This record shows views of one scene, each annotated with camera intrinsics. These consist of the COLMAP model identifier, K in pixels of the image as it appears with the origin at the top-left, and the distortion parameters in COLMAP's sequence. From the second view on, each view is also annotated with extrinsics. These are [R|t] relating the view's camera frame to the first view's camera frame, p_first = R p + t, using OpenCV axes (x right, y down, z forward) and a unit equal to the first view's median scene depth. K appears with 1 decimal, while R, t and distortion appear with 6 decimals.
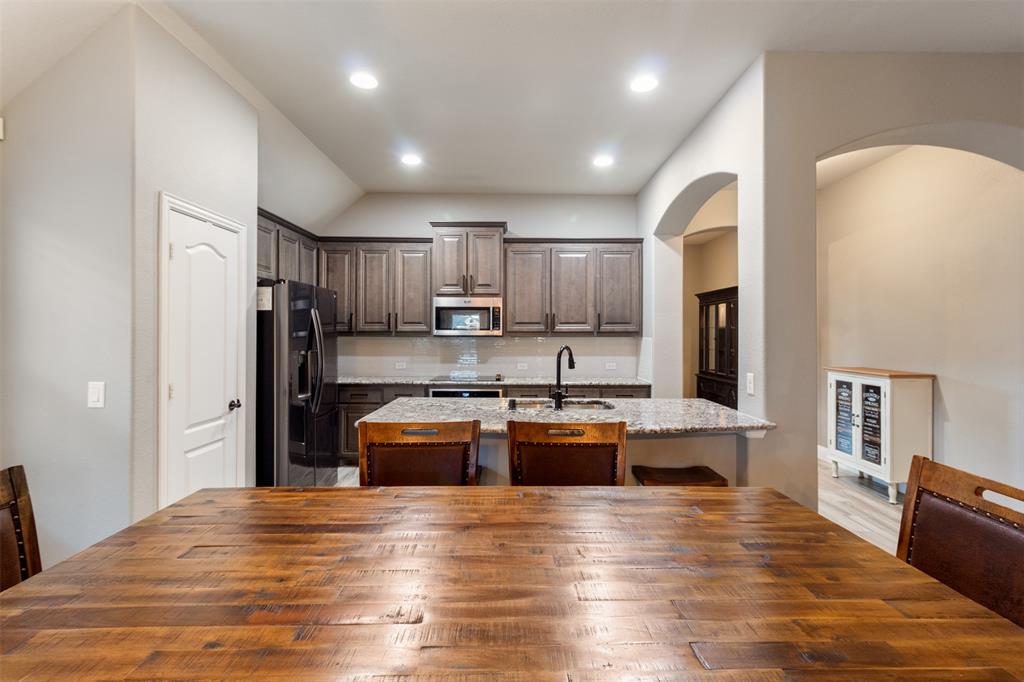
lens RADIAL K [[473.4, 0, 518.6], [0, 473.4, 330.1], [0, 0, 1]] dist [0.004569, 0.000416]
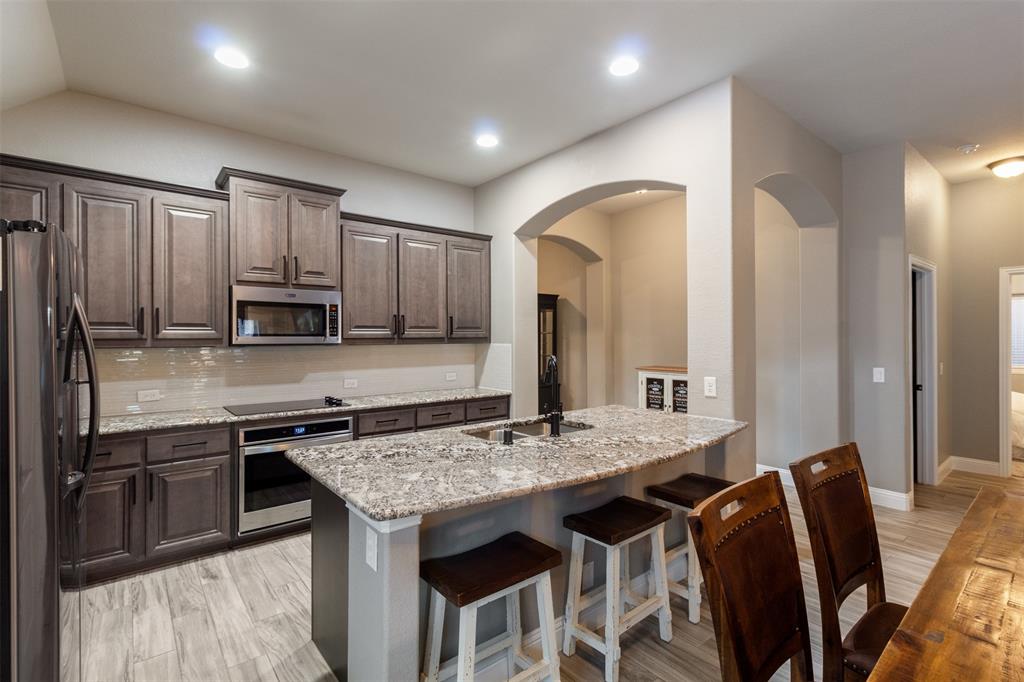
lens RADIAL K [[474.9, 0, 518.1], [0, 474.9, 333.3], [0, 0, 1]] dist [0.002913, 0.000410]
pose [[0.776556, 0.000824, 0.630048, -0.284129], [0.001092, 0.999996, -0.002654, -0.001941], [-0.630047, 0.002749, 0.776552, 0.252021]]
